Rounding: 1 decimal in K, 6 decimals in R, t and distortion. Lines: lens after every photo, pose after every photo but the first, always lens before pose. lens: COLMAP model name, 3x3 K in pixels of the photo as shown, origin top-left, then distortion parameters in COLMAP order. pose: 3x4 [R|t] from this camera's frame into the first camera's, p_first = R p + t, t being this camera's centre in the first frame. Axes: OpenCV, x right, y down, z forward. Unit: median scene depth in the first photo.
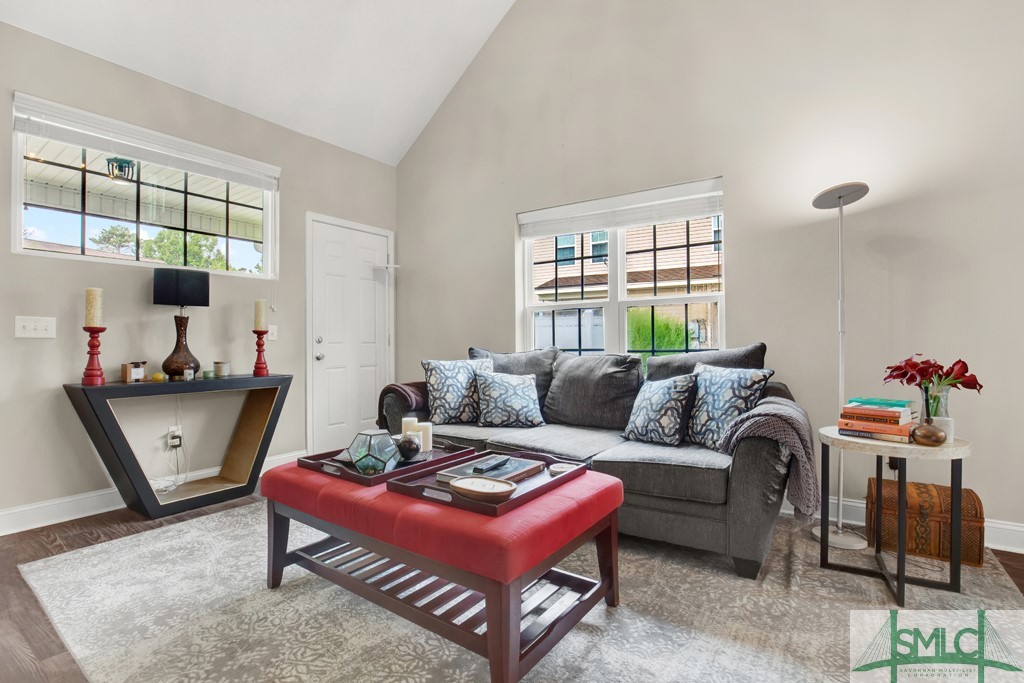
lens RADIAL K [[476.3, 0, 515.2], [0, 476.3, 342.7], [0, 0, 1]] dist [-0.033028, 0.005184]
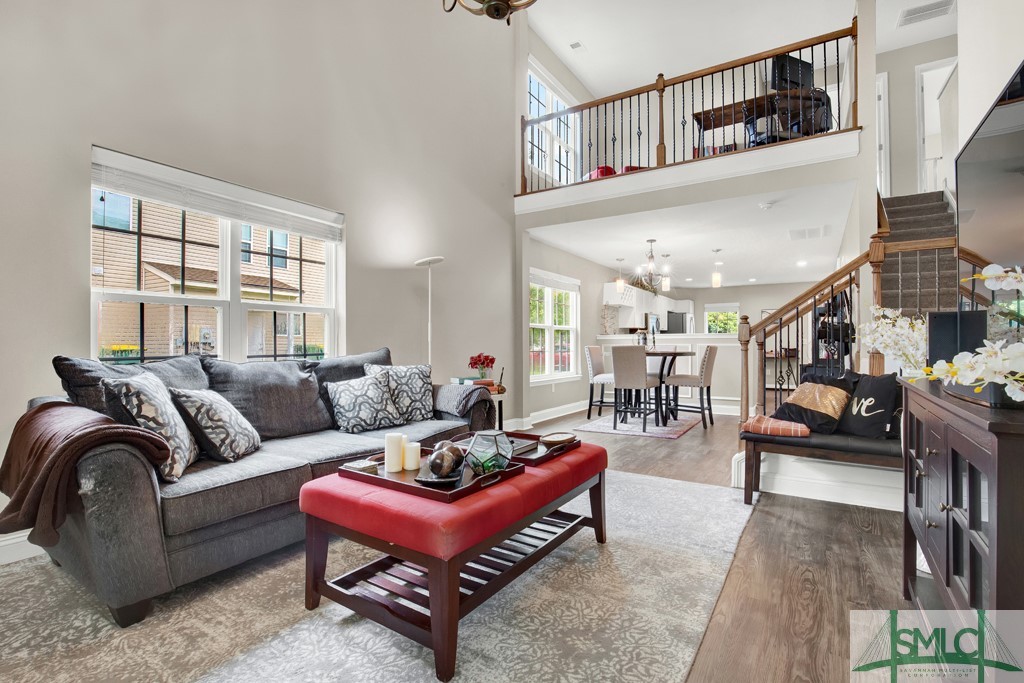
lens RADIAL K [[476.3, 0, 510.8], [0, 476.3, 343.6], [0, 0, 1]] dist [-0.033028, 0.005184]
pose [[-0.033035, 0.007200, 0.999428, -0.808429], [-0.000906, 0.999973, -0.007234, -0.002420], [-0.999454, -0.001144, -0.033028, 0.588140]]
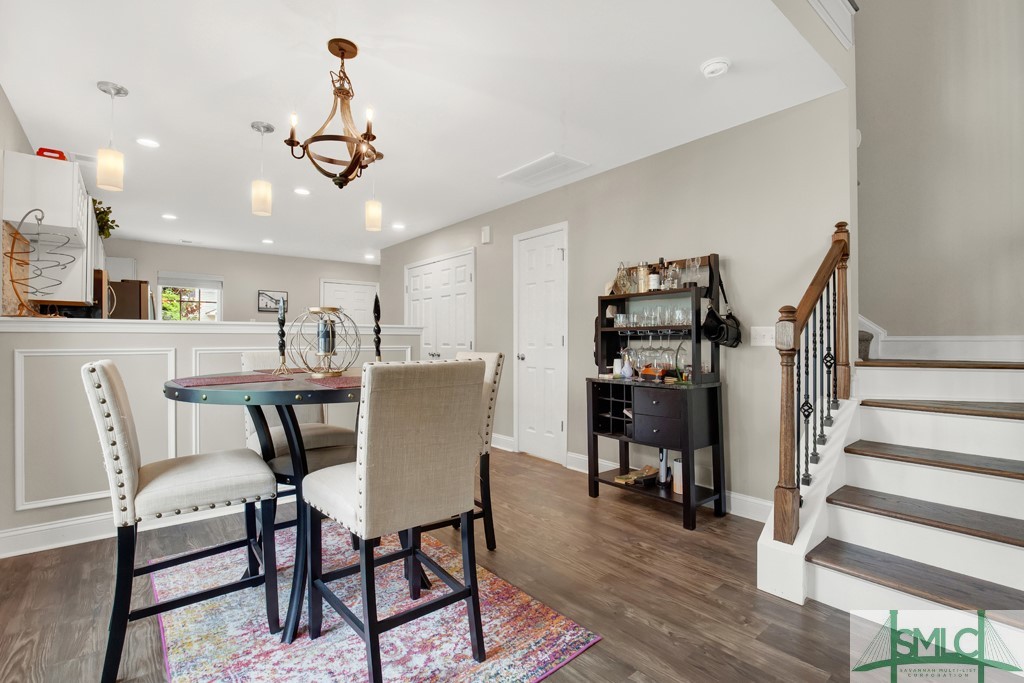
lens RADIAL K [[476.3, 0, 511.3], [0, 476.3, 338.2], [0, 0, 1]] dist [-0.033028, 0.005184]
pose [[-0.962034, 0.001718, 0.272923, 0.807742], [0.000055, 0.999981, -0.006103, -0.030064], [-0.272928, -0.005856, -0.962017, 0.508186]]
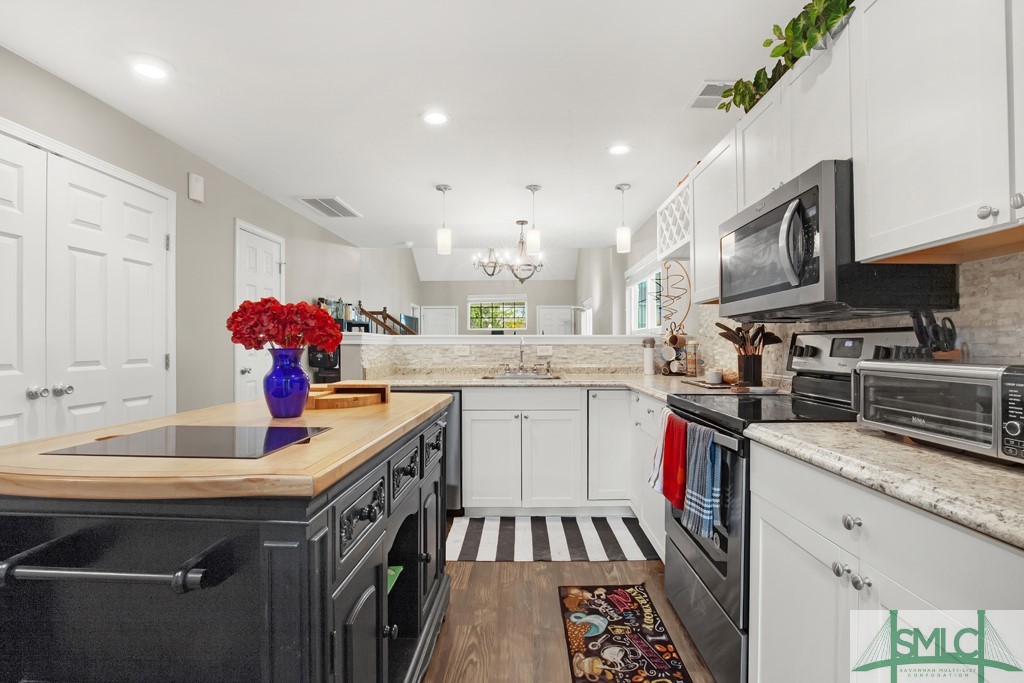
lens RADIAL K [[476.3, 0, 521.2], [0, 476.3, 348.7], [0, 0, 1]] dist [-0.033028, 0.005184]
pose [[0.560241, 0.007931, -0.828292, 2.585626], [0.001817, 0.999940, 0.010803, -0.047762], [0.828327, -0.007558, 0.560193, -1.004035]]
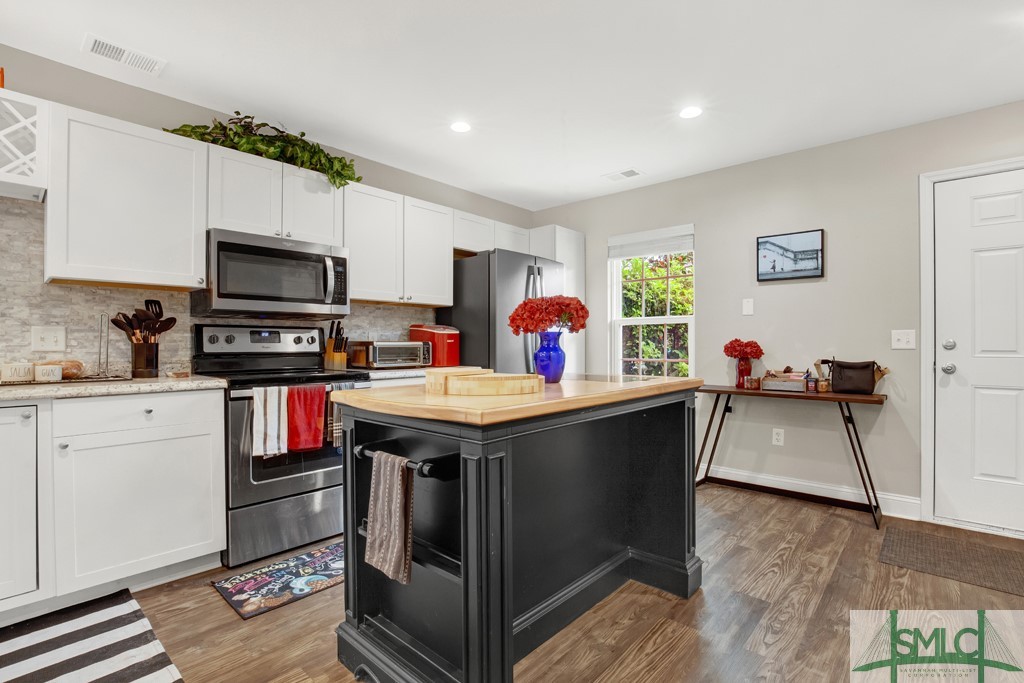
lens RADIAL K [[476.3, 0, 511.6], [0, 476.3, 342.2], [0, 0, 1]] dist [-0.033028, 0.005184]
pose [[0.133439, 0.006243, 0.991037, 1.473328], [-0.003680, 0.999976, -0.005804, -0.027647], [-0.991050, -0.002873, 0.133459, -0.970682]]
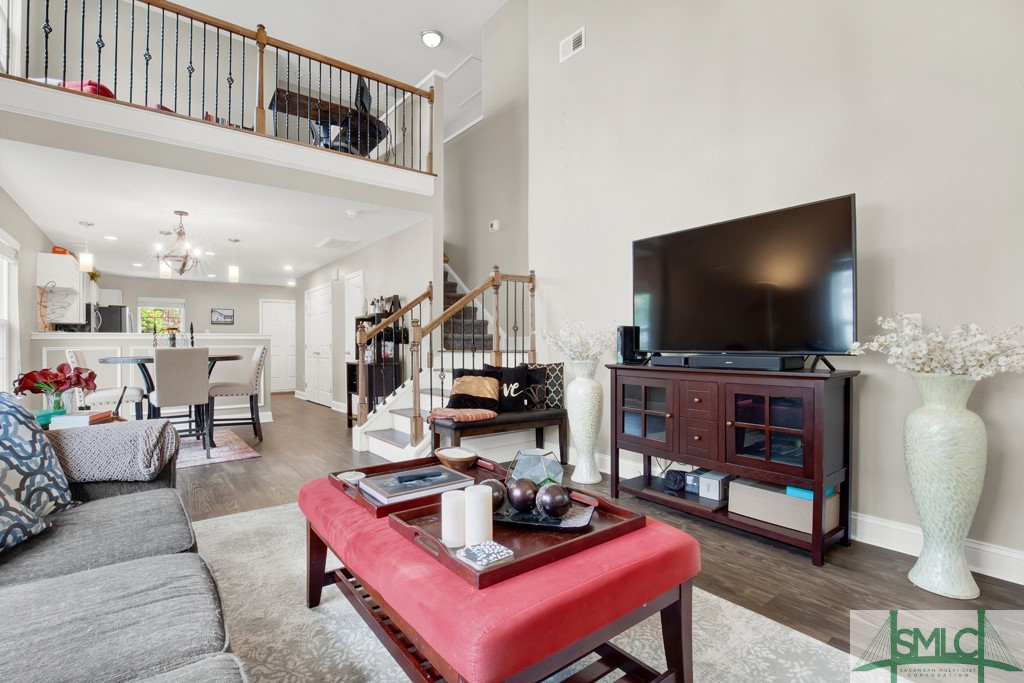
lens RADIAL K [[476.3, 0, 517.9], [0, 476.3, 343.5], [0, 0, 1]] dist [-0.033028, 0.005184]
pose [[-0.957059, 0.011471, 0.289665, -0.309325], [0.010298, 0.999931, -0.005572, -0.004023], [-0.289709, -0.002350, -0.957112, 1.093615]]
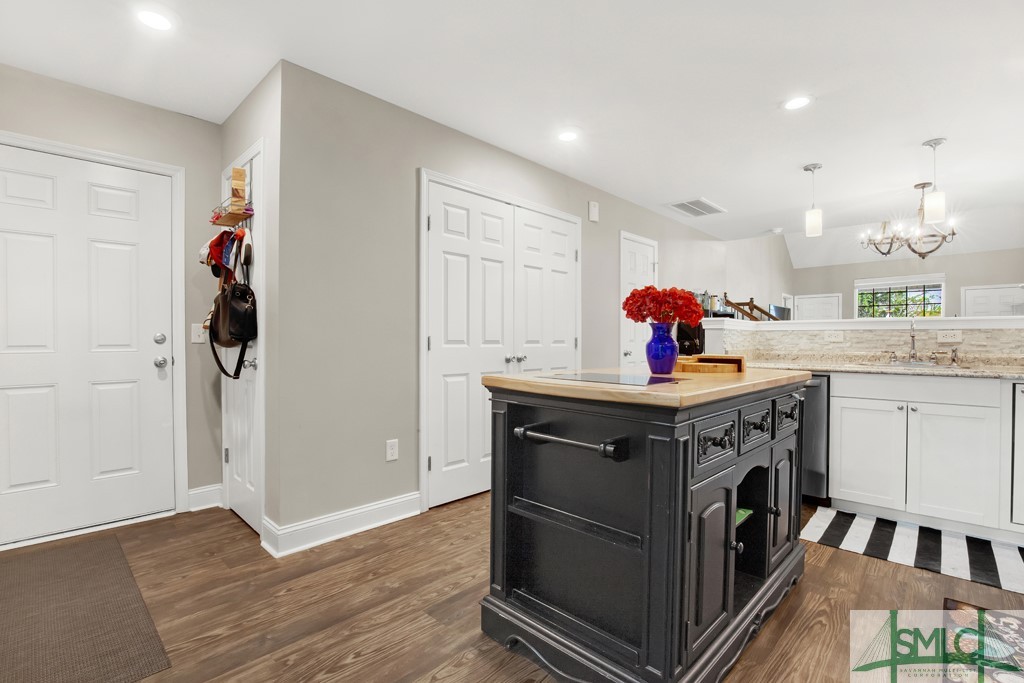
lens RADIAL K [[476.3, 0, 519.4], [0, 476.3, 341.8], [0, 0, 1]] dist [-0.033028, 0.005184]
pose [[-0.147502, 0.003260, -0.989056, 2.716318], [-0.000530, 0.999994, 0.003375, -0.021069], [0.989062, 0.001022, -0.147499, -1.027638]]
